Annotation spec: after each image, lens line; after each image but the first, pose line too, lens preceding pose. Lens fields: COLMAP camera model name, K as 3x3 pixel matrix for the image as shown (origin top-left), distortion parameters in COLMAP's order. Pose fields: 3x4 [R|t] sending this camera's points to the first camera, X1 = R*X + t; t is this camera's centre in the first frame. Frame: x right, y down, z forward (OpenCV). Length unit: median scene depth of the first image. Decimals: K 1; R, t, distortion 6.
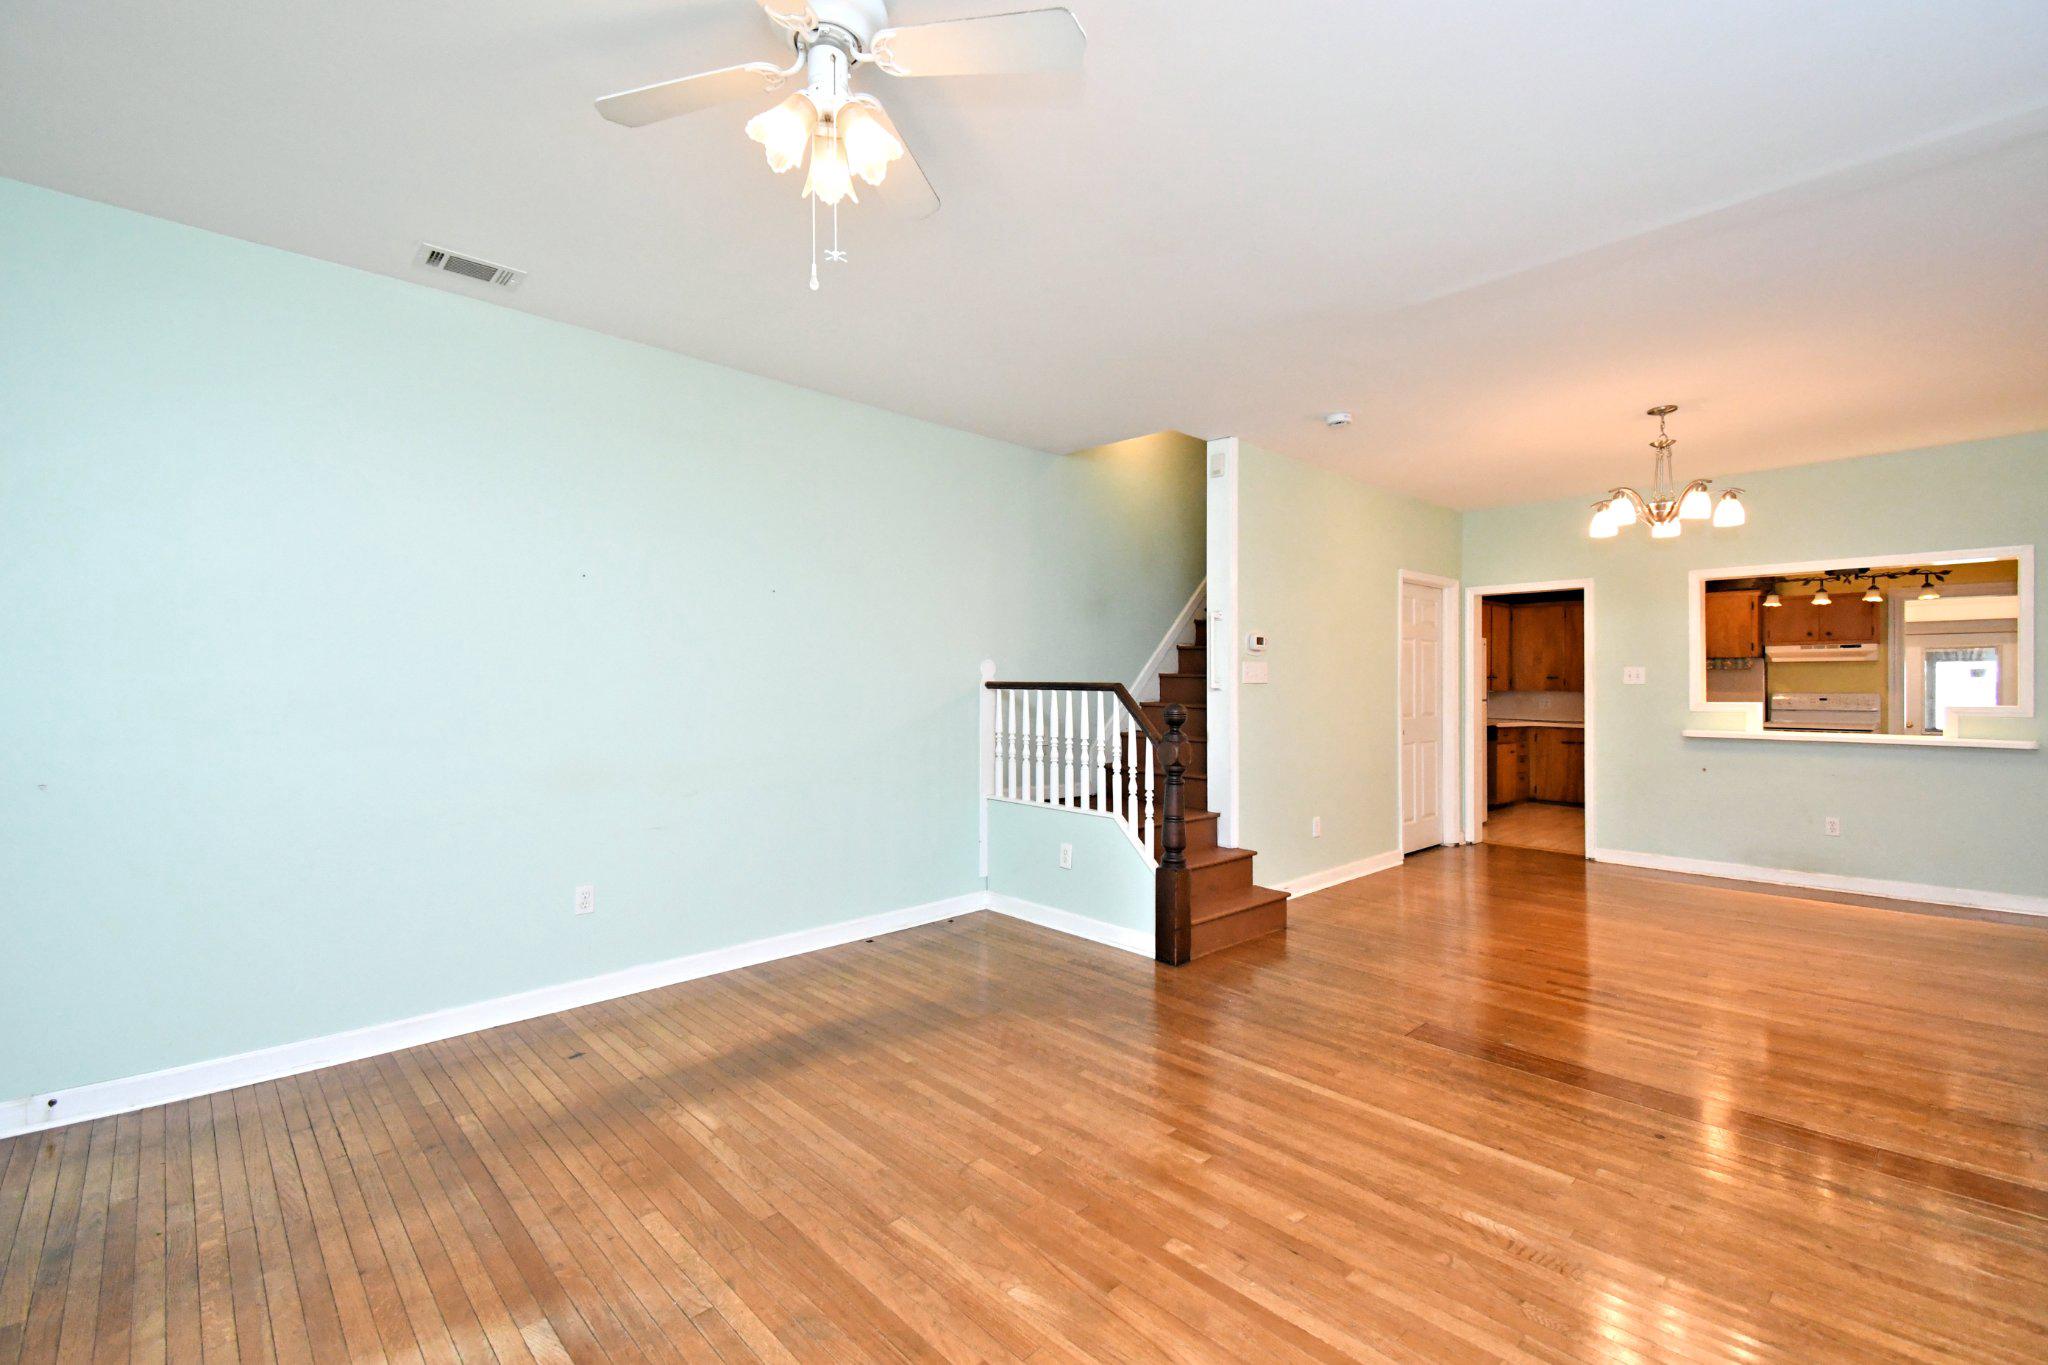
lens RADIAL K [[862.9, 0, 1024.0], [0, 862.9, 682.5], [0, 0, 1]] dist [0.029872, -0.019375]
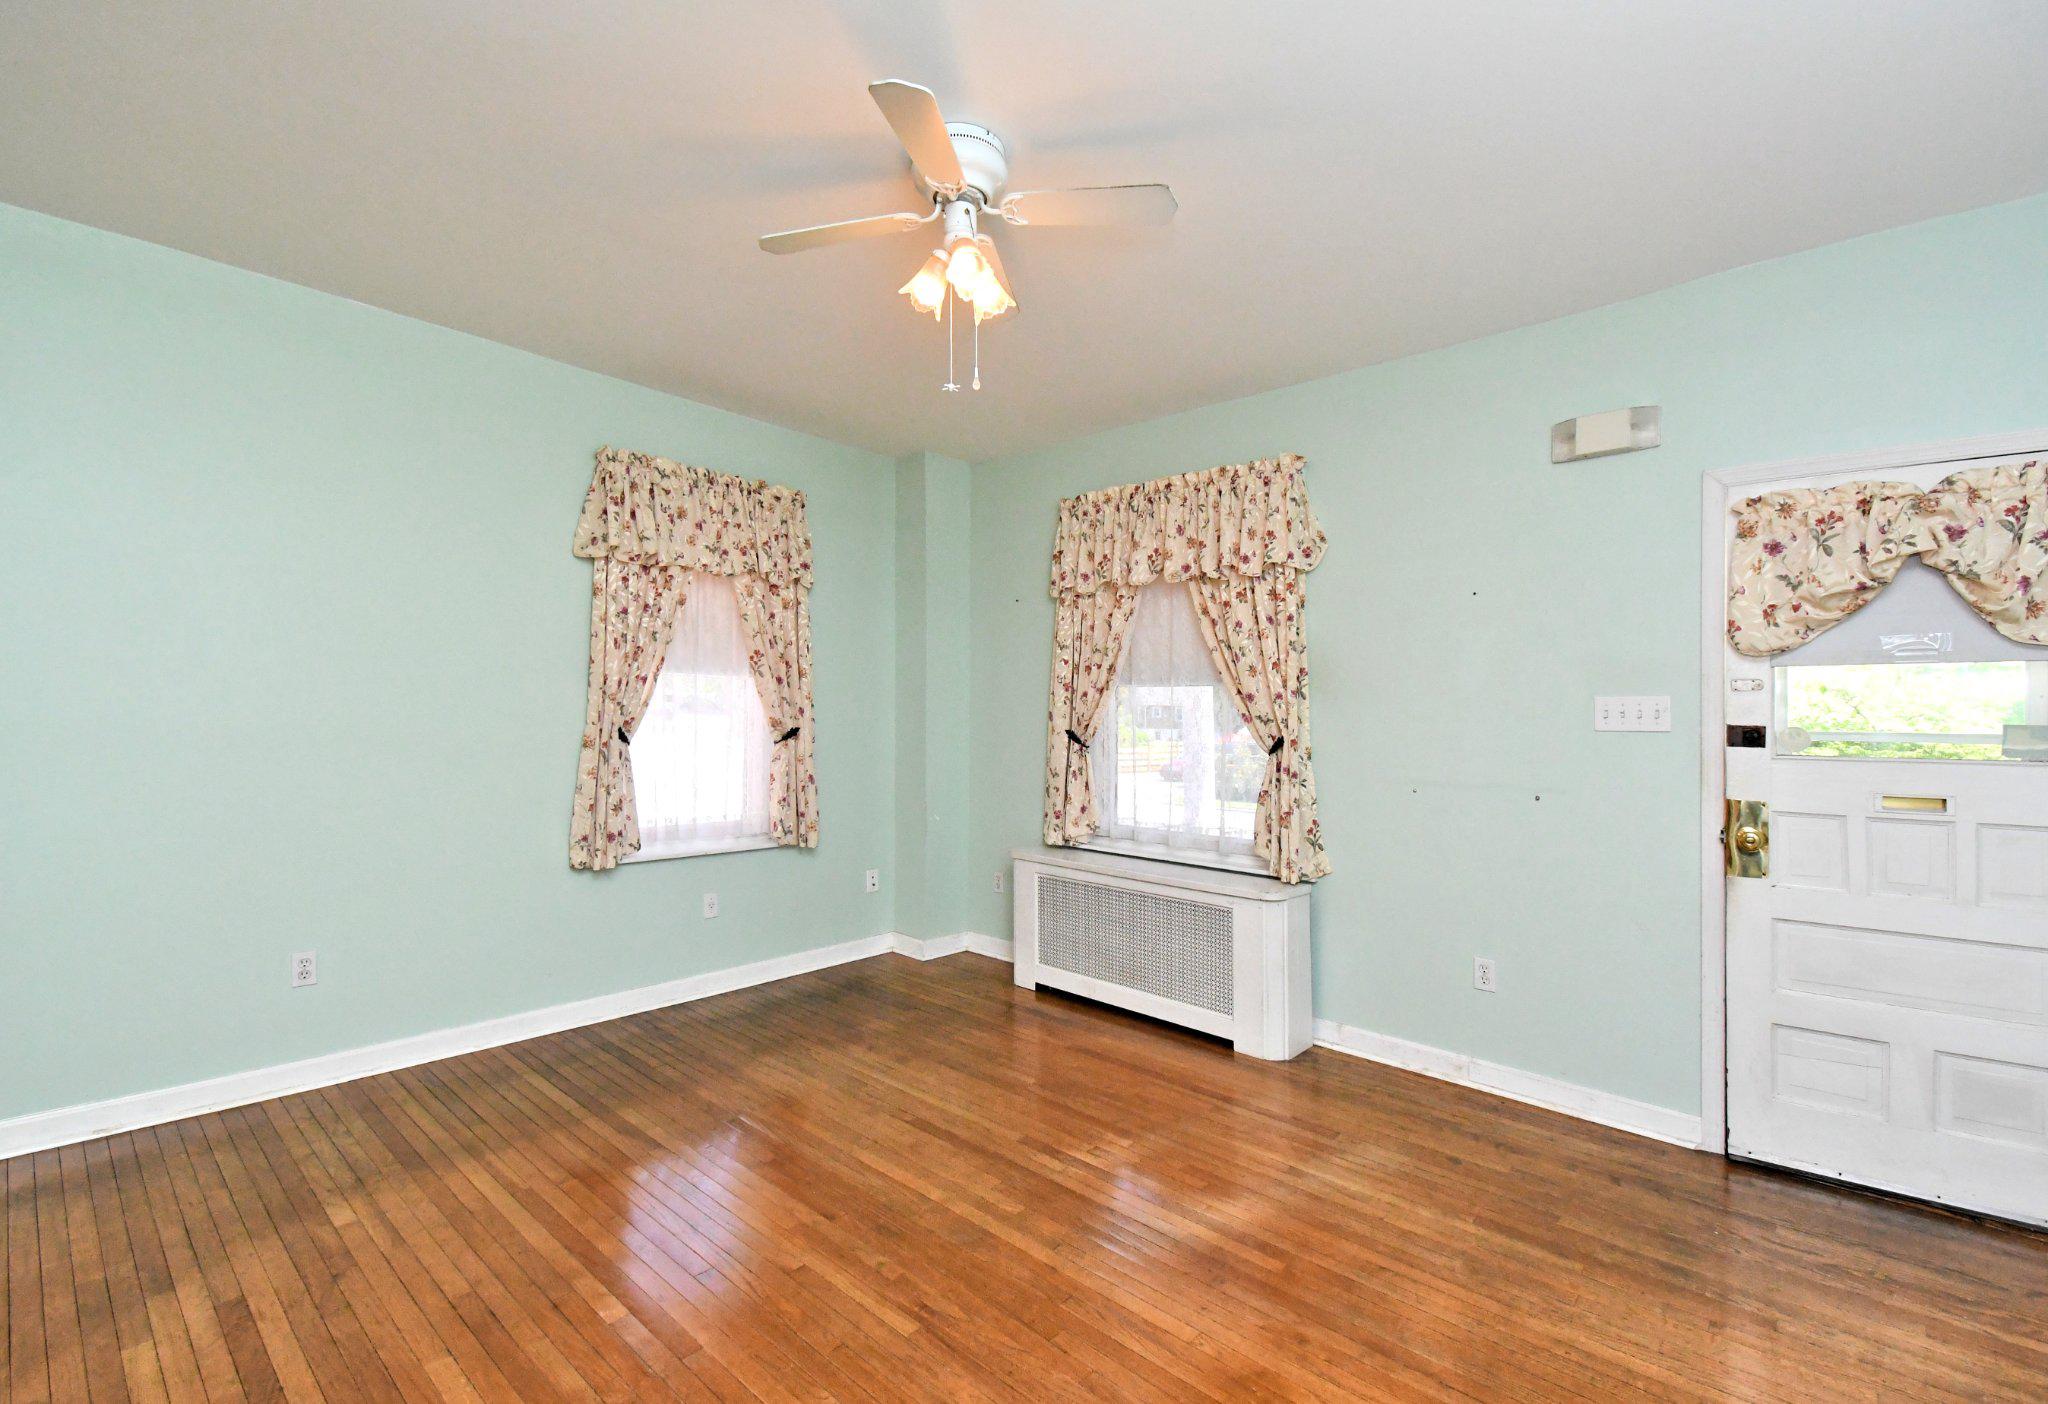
lens RADIAL K [[910.7, 0, 1016.6], [0, 910.7, 722.9], [0, 0, 1]] dist [0.034702, -0.022943]
pose [[-0.996640, -0.017179, -0.080085, -0.126019], [-0.018005, 0.999792, 0.009595, -0.008404], [0.079904, 0.011005, -0.996742, 1.385688]]
